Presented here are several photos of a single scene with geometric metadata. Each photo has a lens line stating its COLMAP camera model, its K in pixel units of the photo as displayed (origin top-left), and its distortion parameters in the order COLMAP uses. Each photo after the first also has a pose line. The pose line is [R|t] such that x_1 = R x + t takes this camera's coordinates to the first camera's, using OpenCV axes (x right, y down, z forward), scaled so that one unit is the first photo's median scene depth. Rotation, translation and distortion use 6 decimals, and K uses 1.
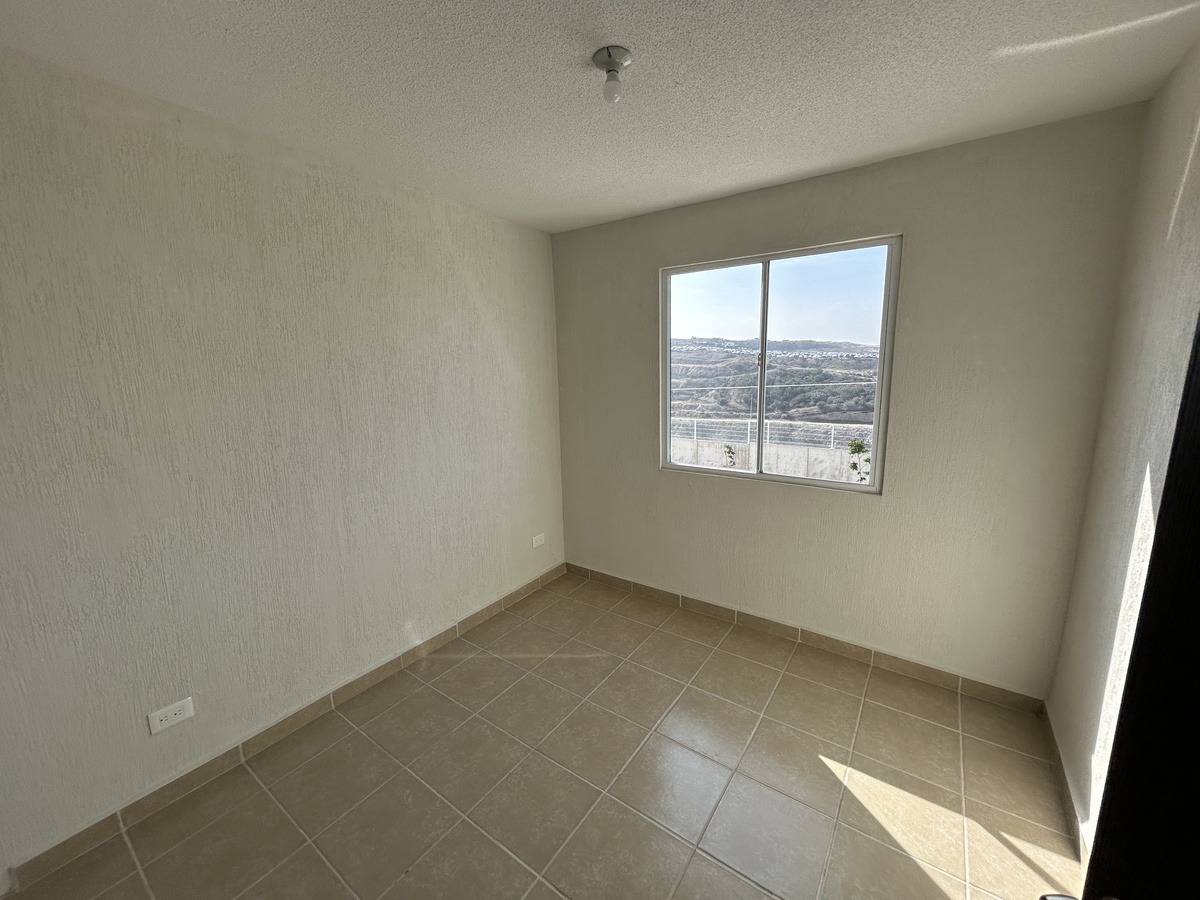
lens RADIAL K [[481.6, 0, 599.5], [0, 481.6, 447.3], [0, 0, 1]] dist [-0.003286, 0.001746]
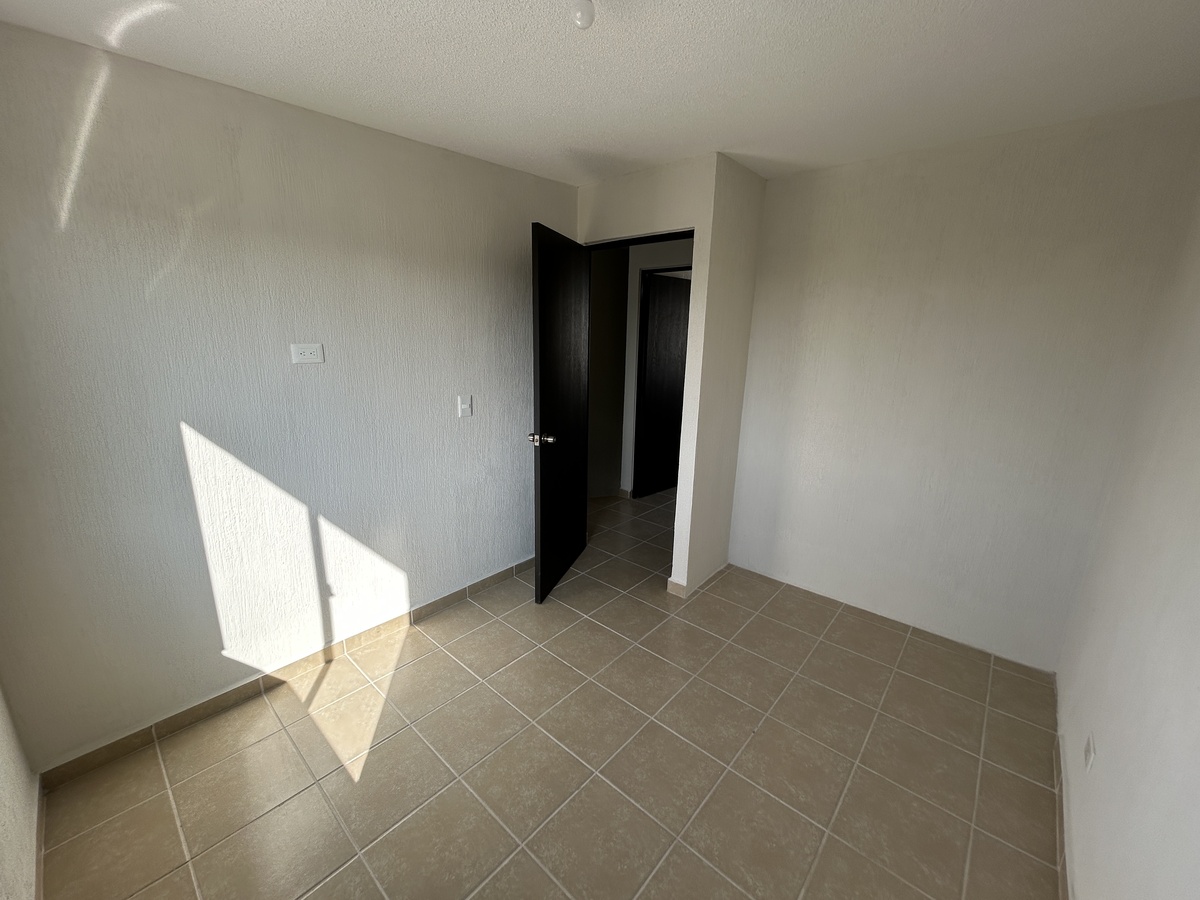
lens RADIAL K [[481.6, 0, 595.6], [0, 481.6, 450.9], [0, 0, 1]] dist [-0.003286, 0.001746]
pose [[-0.993940, -0.024096, 0.107248, -0.054226], [0.022592, 0.910064, 0.413851, -0.223183], [-0.107575, 0.413767, -0.904005, 1.152488]]
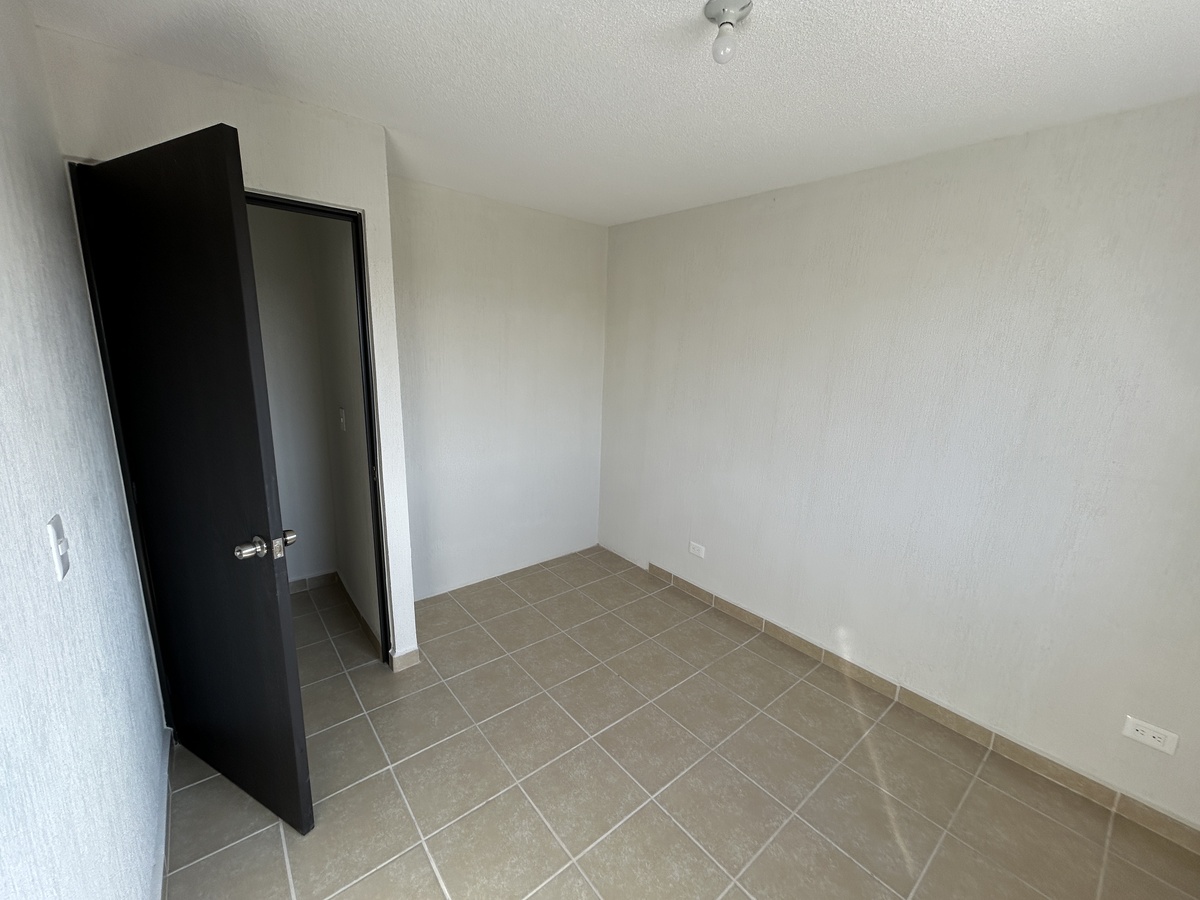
lens RADIAL K [[481.6, 0, 594.9], [0, 481.6, 448.6], [0, 0, 1]] dist [-0.003286, 0.001746]
pose [[-0.270516, 0.205090, -0.940616, 0.584212], [-0.194930, 0.945139, 0.262137, -0.140726], [0.942774, 0.254266, -0.215697, 0.649251]]
